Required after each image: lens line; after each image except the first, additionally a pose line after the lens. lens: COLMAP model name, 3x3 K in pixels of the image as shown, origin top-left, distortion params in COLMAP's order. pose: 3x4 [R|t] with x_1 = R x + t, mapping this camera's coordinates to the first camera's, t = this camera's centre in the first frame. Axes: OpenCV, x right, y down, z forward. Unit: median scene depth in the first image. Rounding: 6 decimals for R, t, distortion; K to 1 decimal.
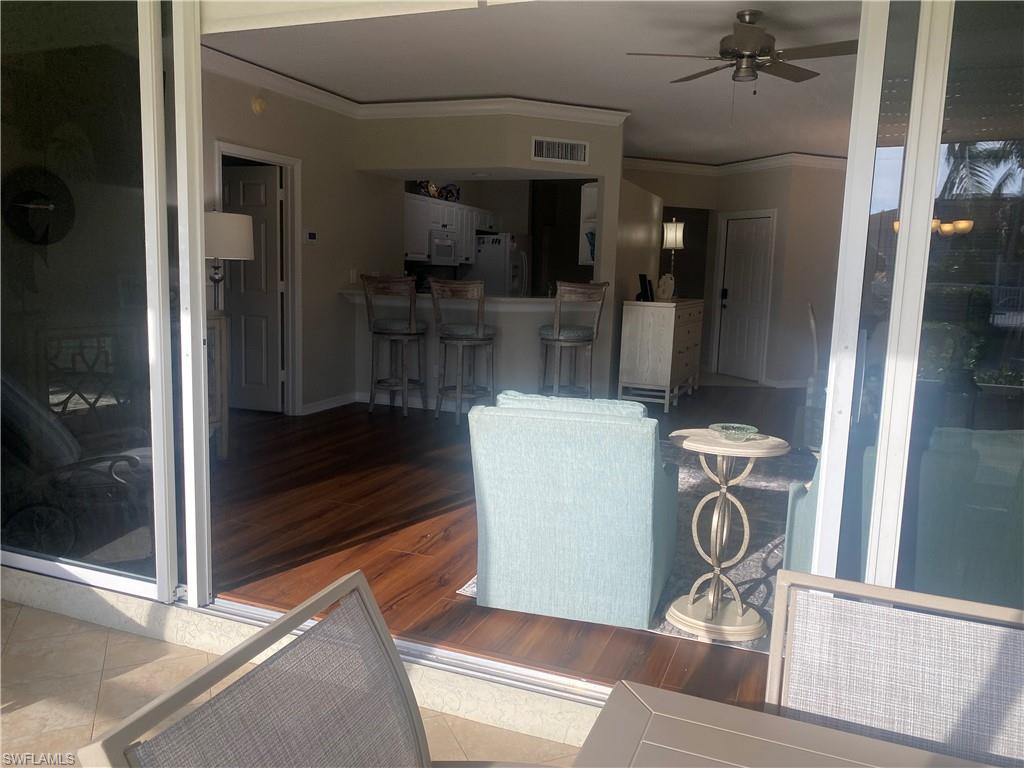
lens RADIAL K [[776.3, 0, 514.6], [0, 776.3, 374.2], [0, 0, 1]] dist [0.082220, -0.120298]
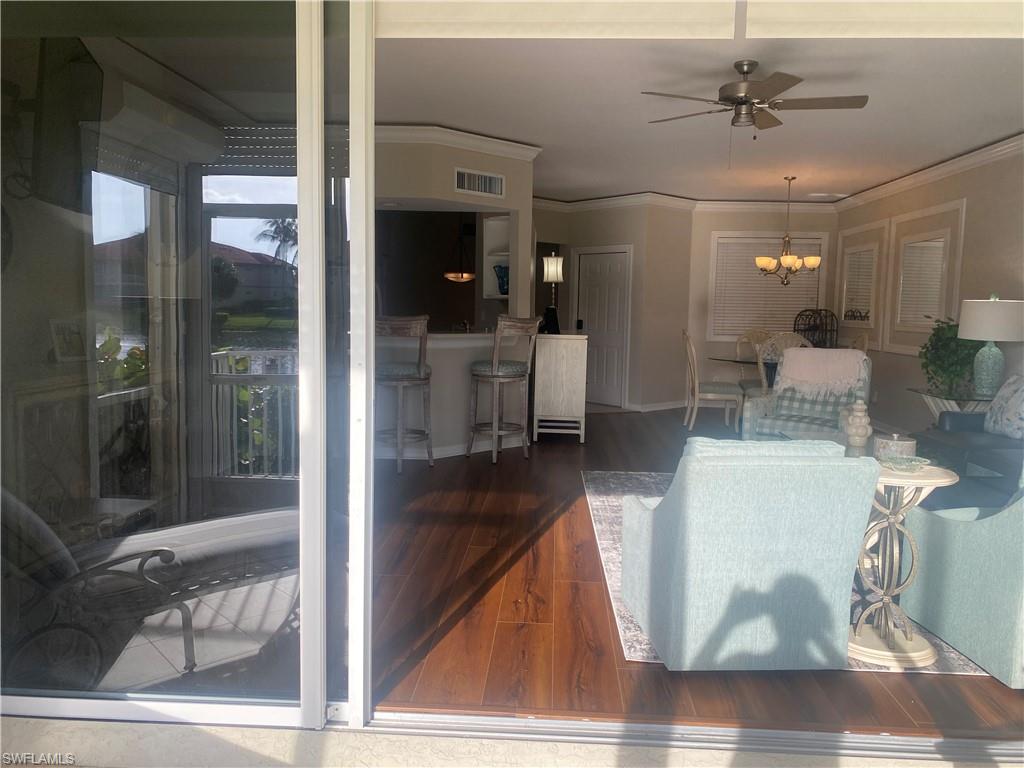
lens RADIAL K [[776.3, 0, 514.6], [0, 776.3, 374.2], [0, 0, 1]] dist [0.082220, -0.120298]
pose [[0.948401, -0.040695, 0.314452, -0.222399], [0.052406, 0.998208, -0.028874, -0.017167], [-0.312713, 0.043863, 0.948834, 0.071256]]
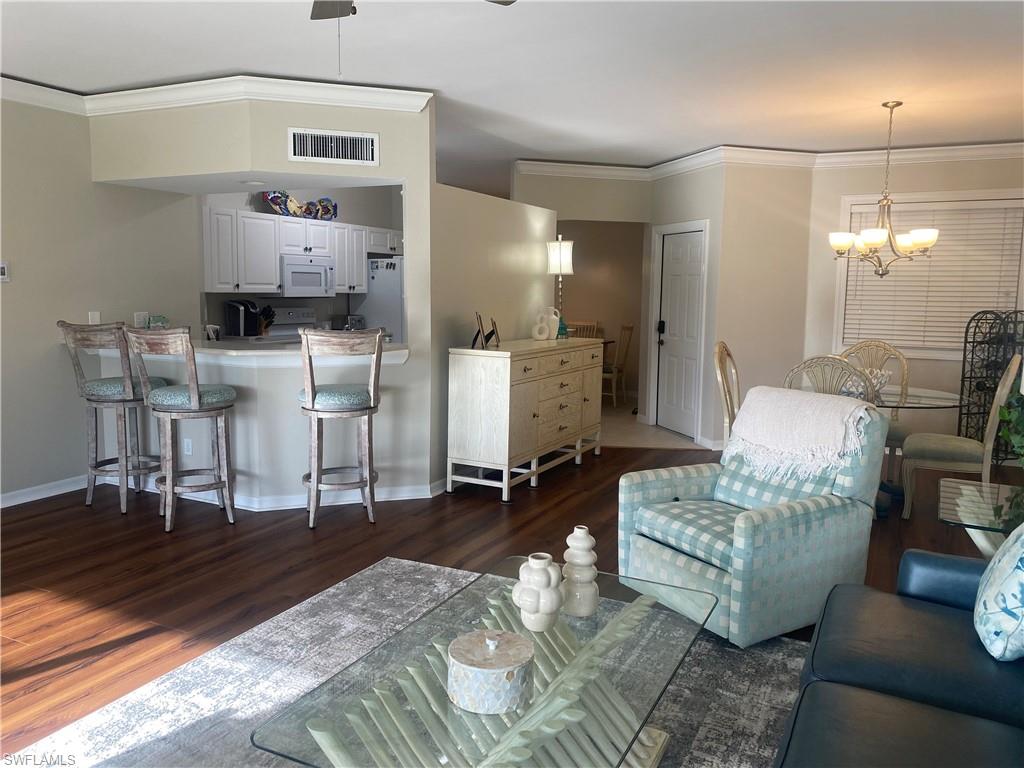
lens RADIAL K [[776.3, 0, 514.6], [0, 776.3, 374.2], [0, 0, 1]] dist [0.082220, -0.120298]
pose [[0.995643, -0.007216, -0.092966, 0.299241], [0.005291, 0.999767, -0.020932, -0.059370], [0.093095, 0.020349, 0.995449, 0.299258]]
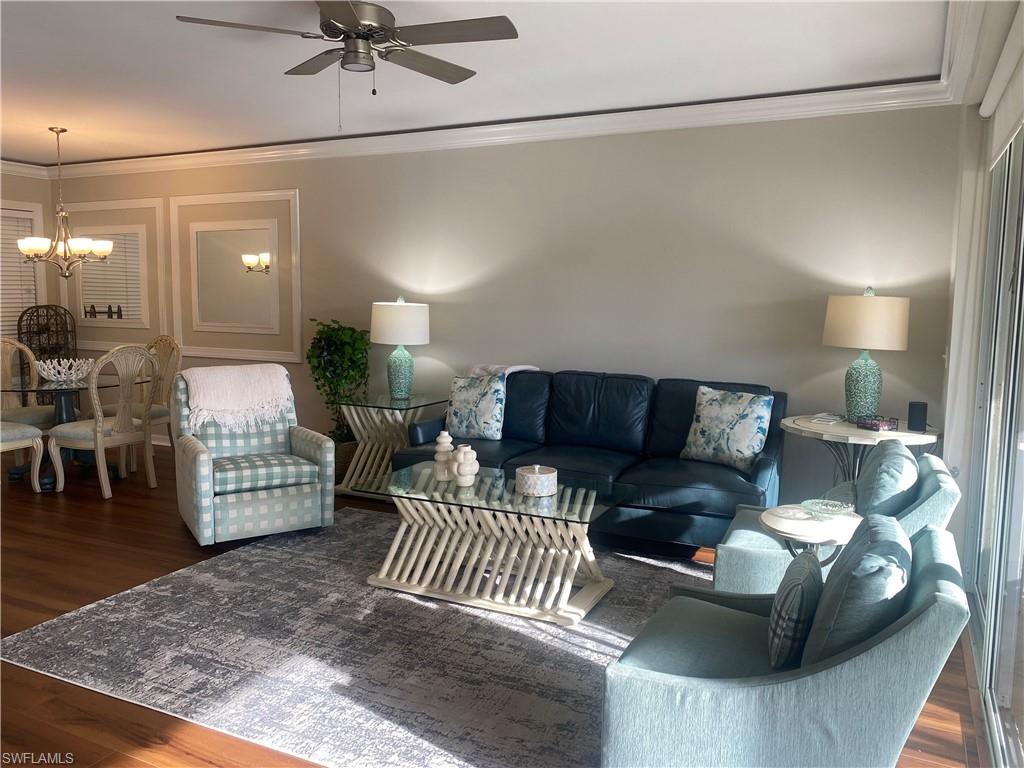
lens RADIAL K [[781.2, 0, 515.3], [0, 781.2, 374.5], [0, 0, 1]] dist [0.010223, -0.001565]
pose [[0.084262, -0.135161, 0.987234, -0.289420], [0.126392, 0.984205, 0.123959, -0.109819], [-0.988395, 0.114334, 0.100015, 0.527618]]
